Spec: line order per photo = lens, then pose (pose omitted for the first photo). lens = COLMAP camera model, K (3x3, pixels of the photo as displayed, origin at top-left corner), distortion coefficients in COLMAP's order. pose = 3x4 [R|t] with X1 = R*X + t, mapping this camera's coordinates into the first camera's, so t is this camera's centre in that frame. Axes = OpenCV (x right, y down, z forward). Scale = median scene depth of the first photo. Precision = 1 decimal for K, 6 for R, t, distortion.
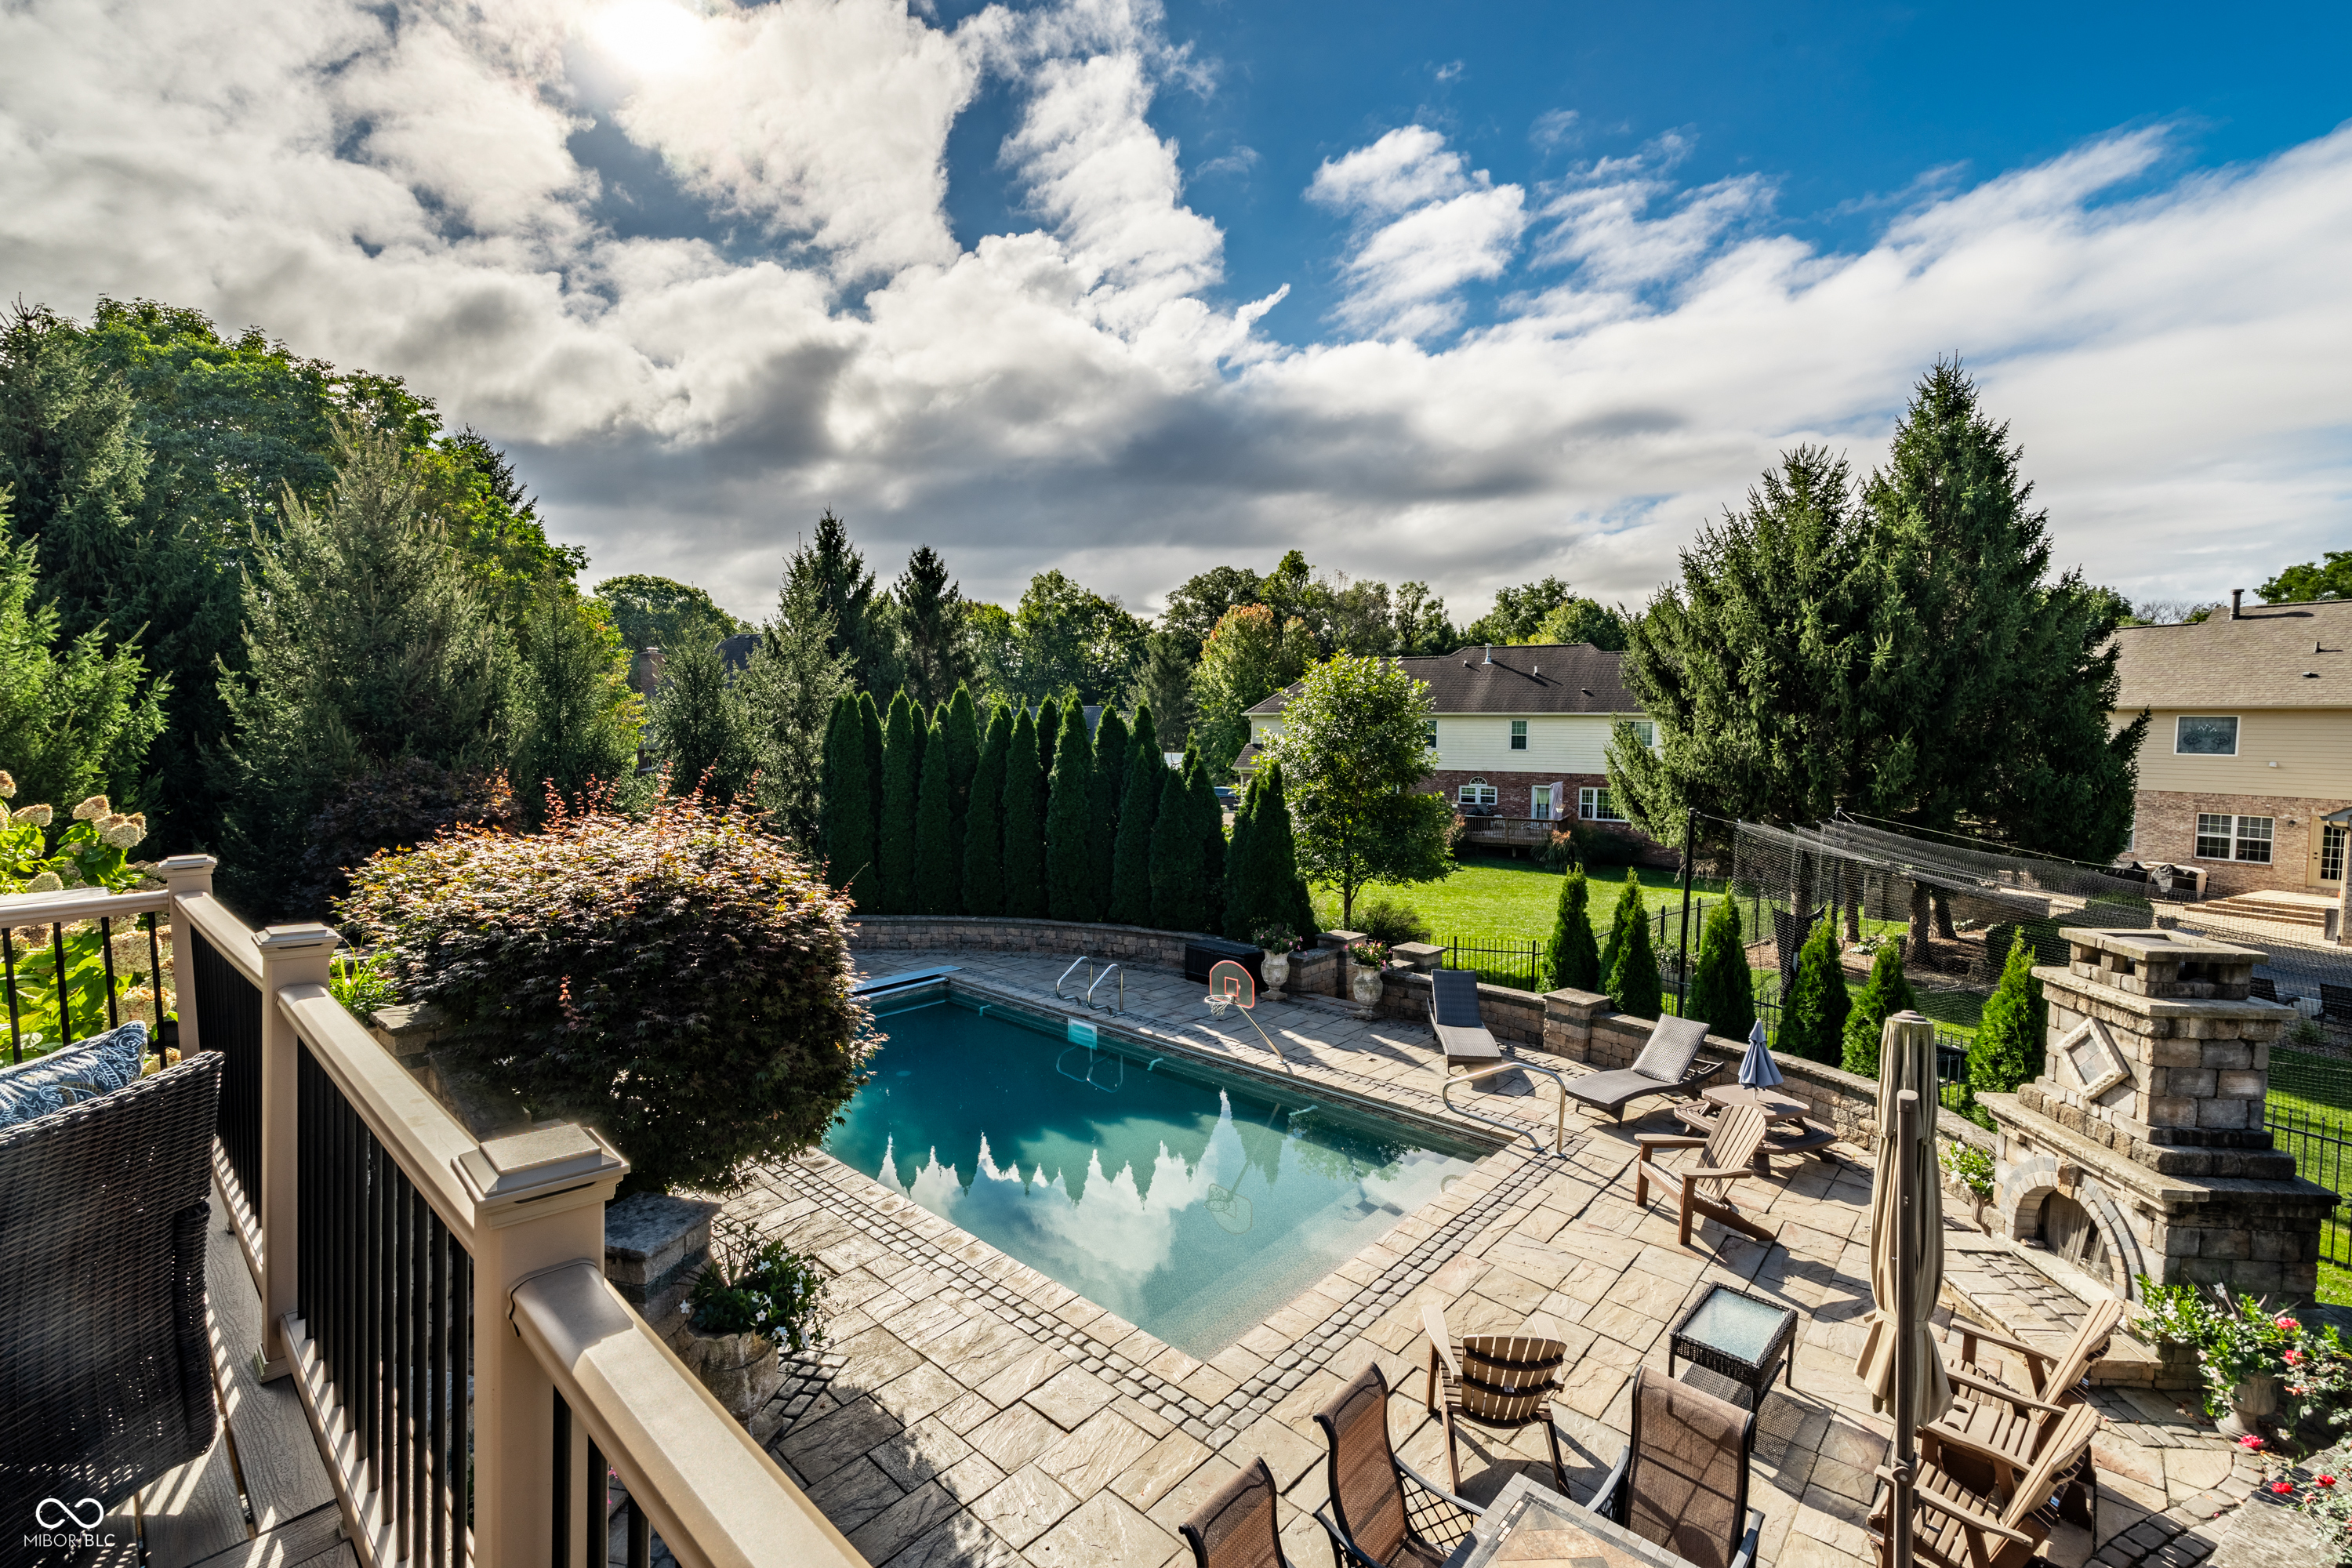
lens RADIAL K [[1021.3, 0, 1172.2], [0, 1021.3, 783.4], [0, 0, 1]] dist [-0.003052, 0.000181]
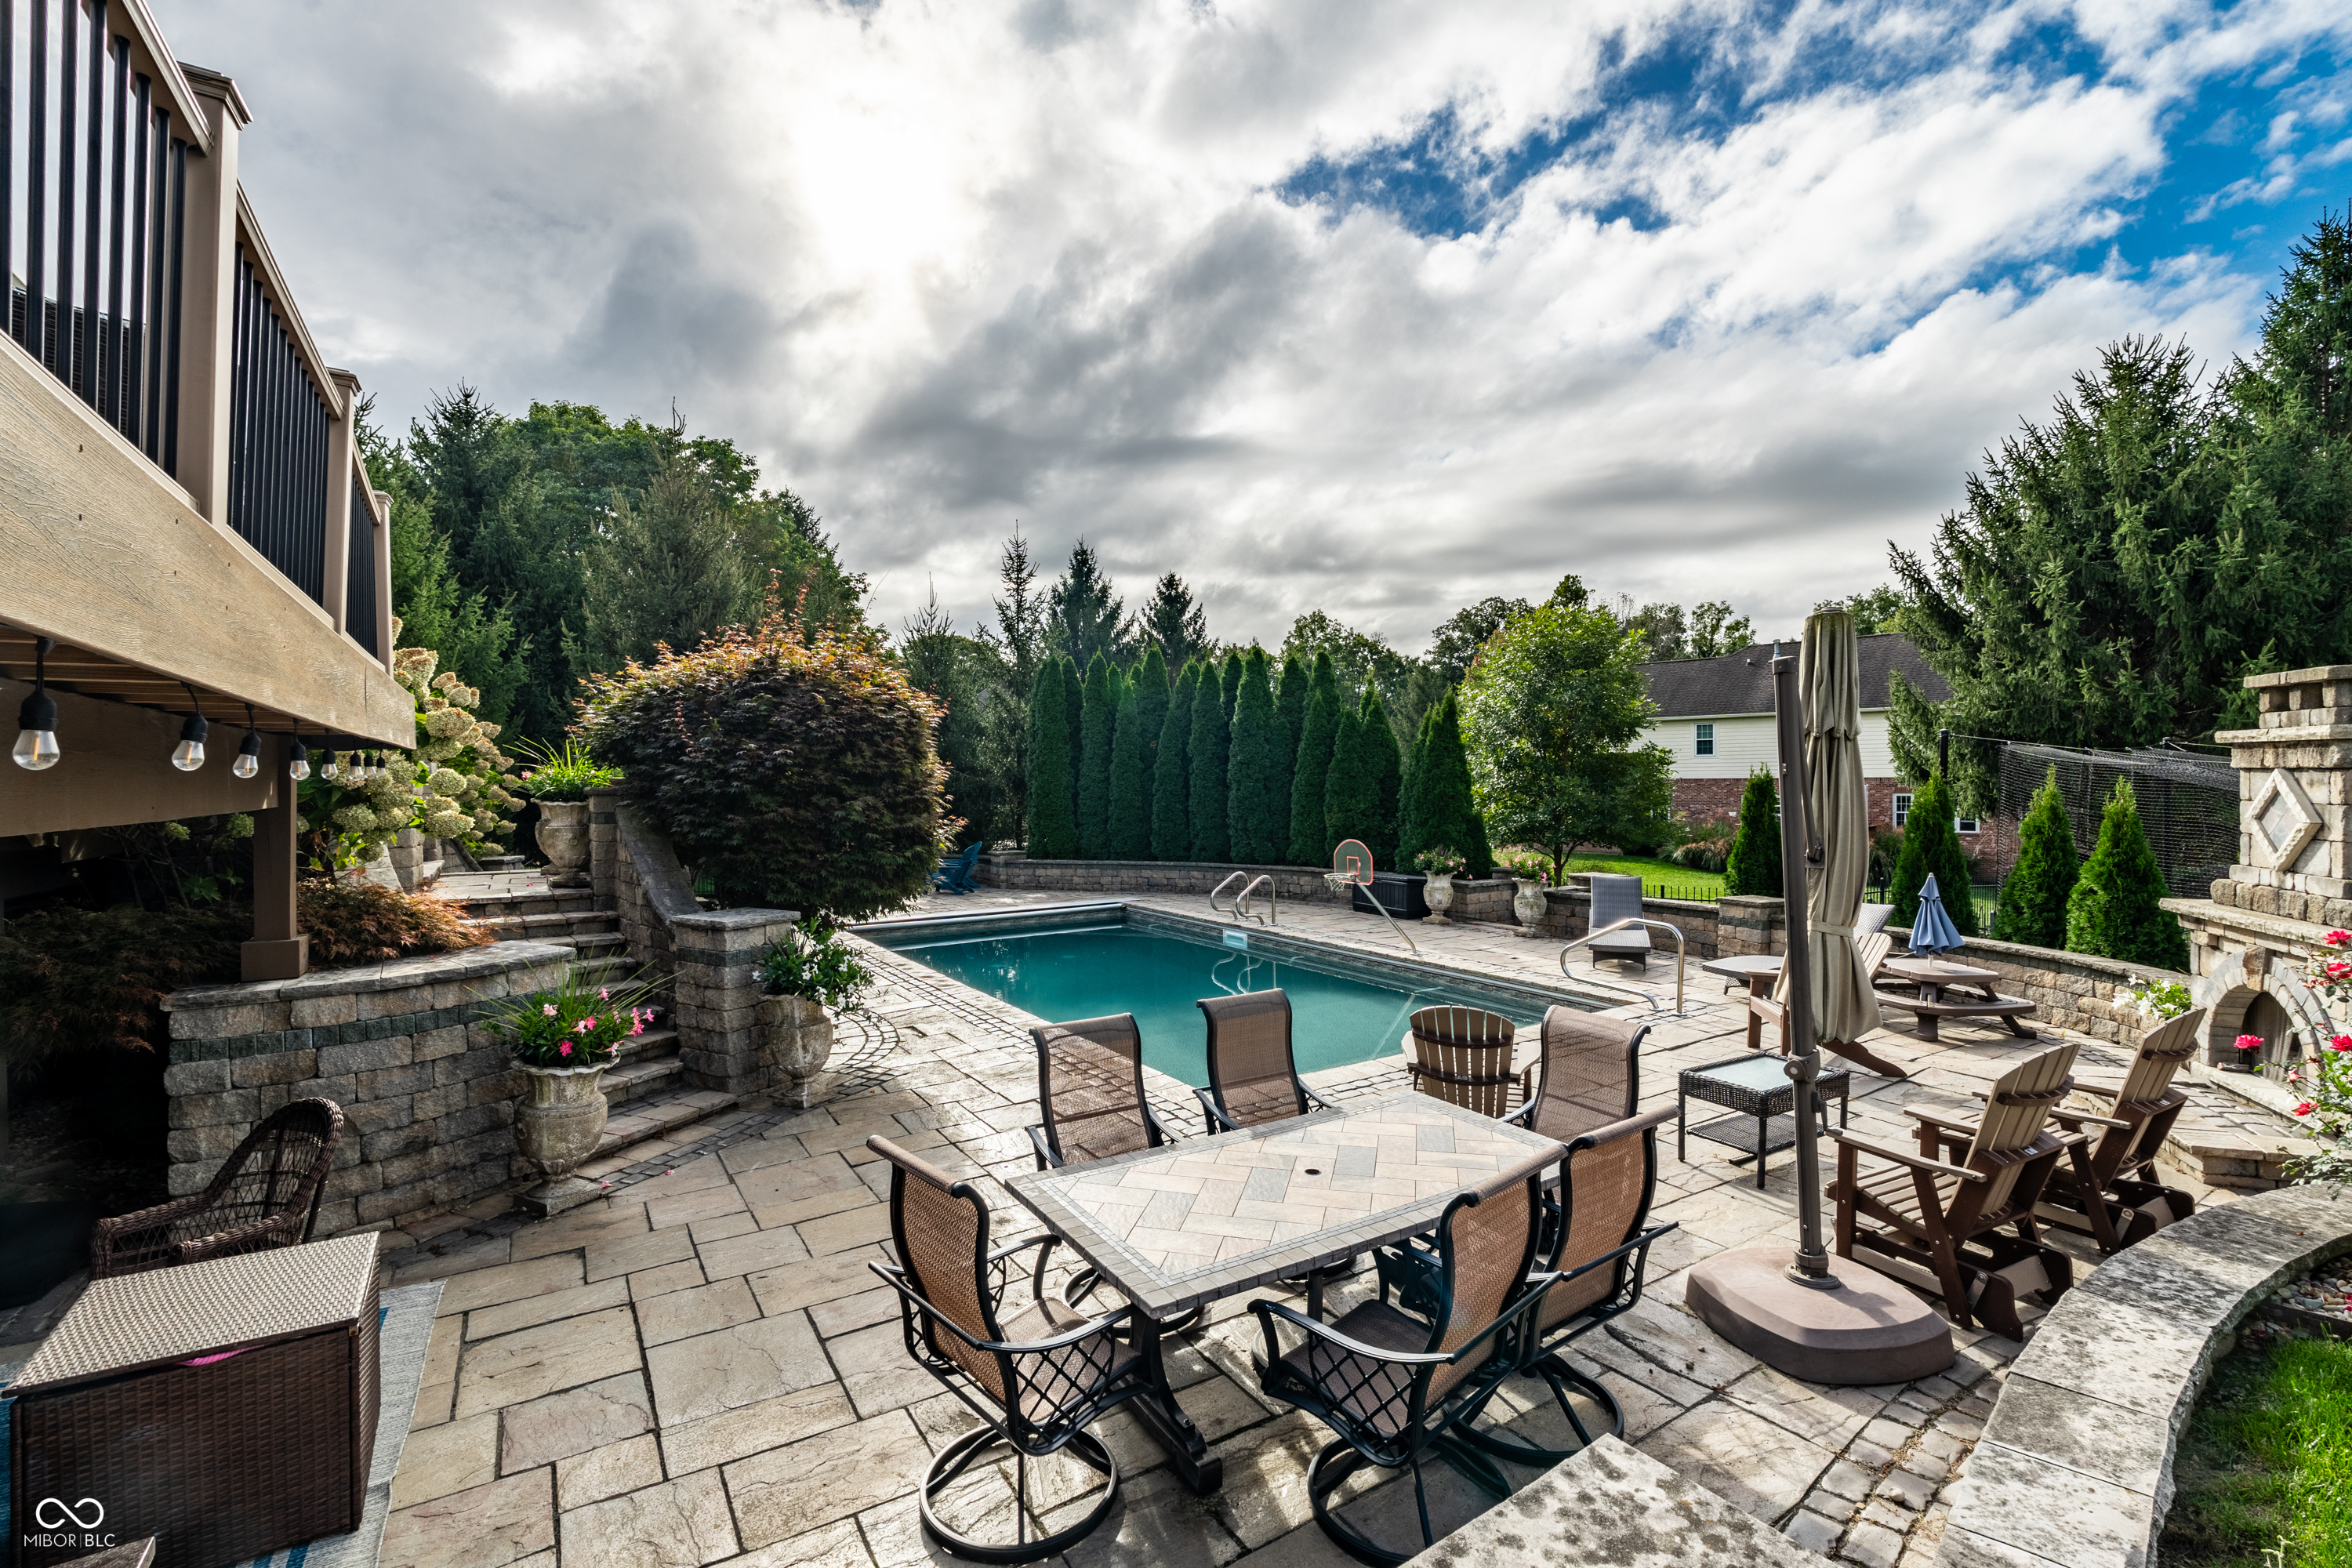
lens RADIAL K [[1031.1, 0, 1173.6], [0, 1031.1, 784.2], [0, 0, 1]] dist [-0.000573, -0.000508]
pose [[0.964439, -0.011116, -0.264072, 0.079164], [-0.003249, 0.998541, -0.053902, 0.088375], [0.264286, 0.052843, 0.962996, -0.012017]]
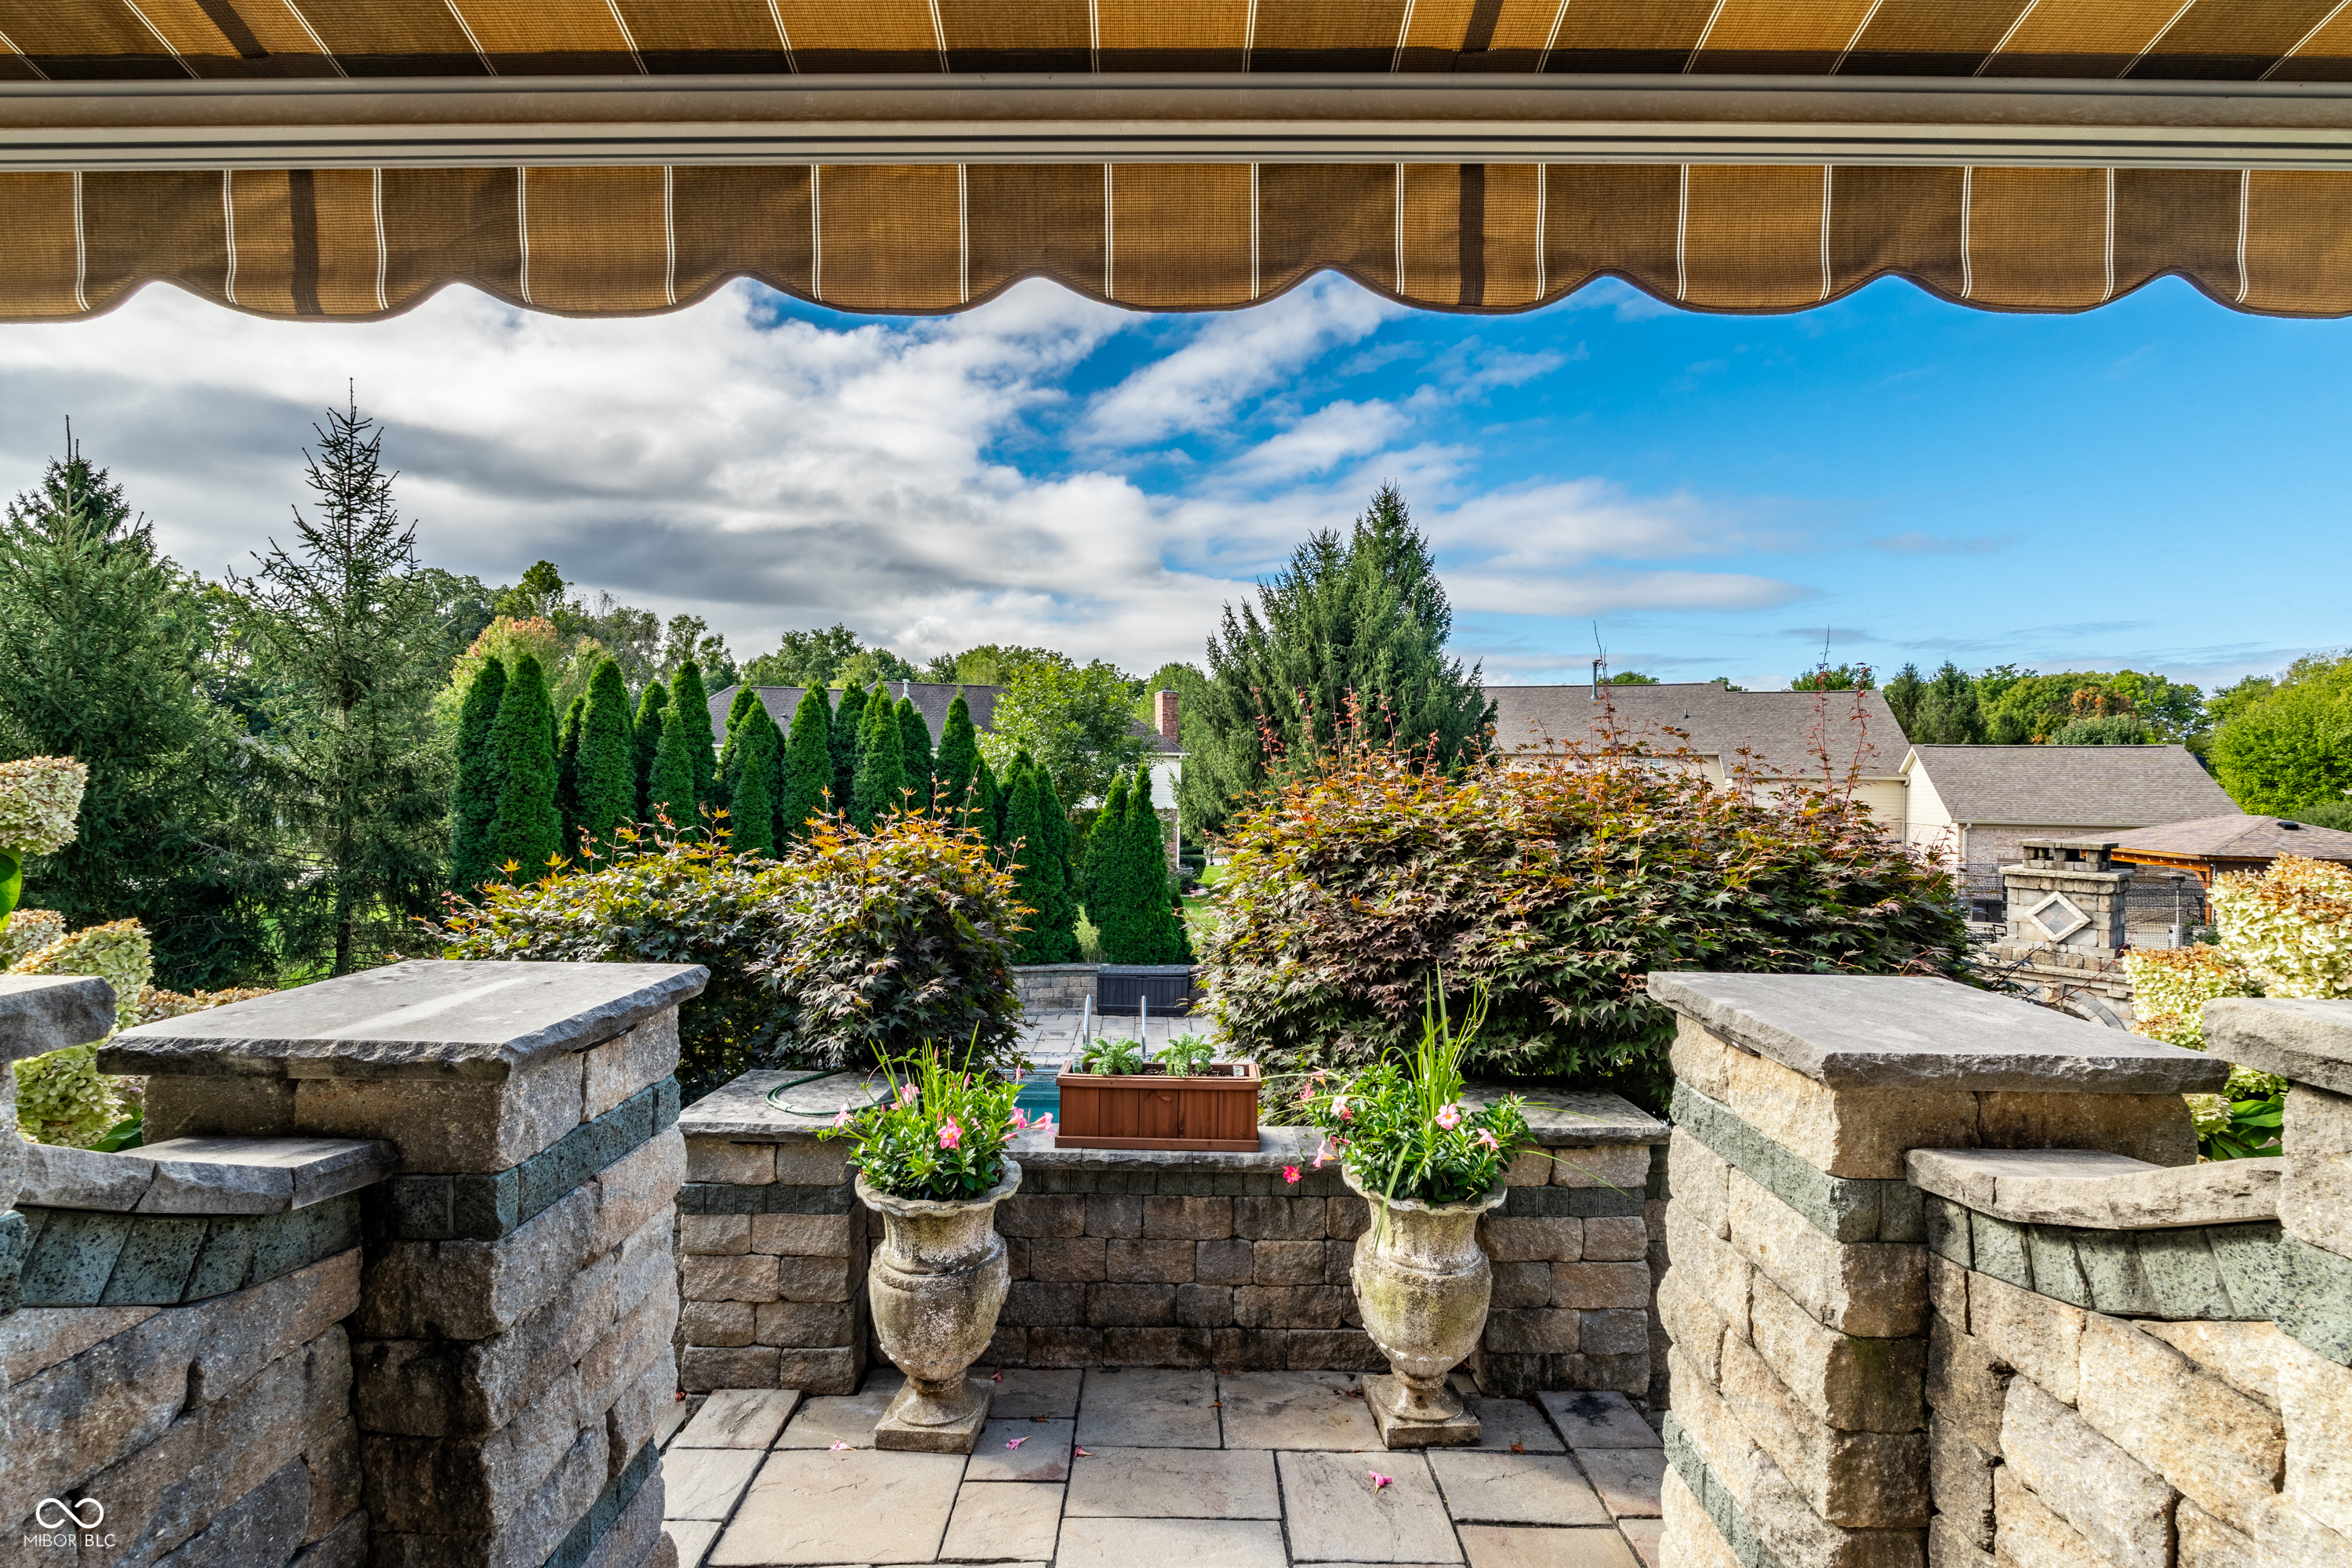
lens RADIAL K [[1021.3, 0, 1172.2], [0, 1021.3, 783.4], [0, 0, 1]] dist [-0.003052, 0.000181]
pose [[0.733711, 0.003125, 0.679455, -0.371122], [0.032776, 0.998662, -0.039987, 0.024033], [-0.678671, 0.051609, 0.732627, 0.231753]]
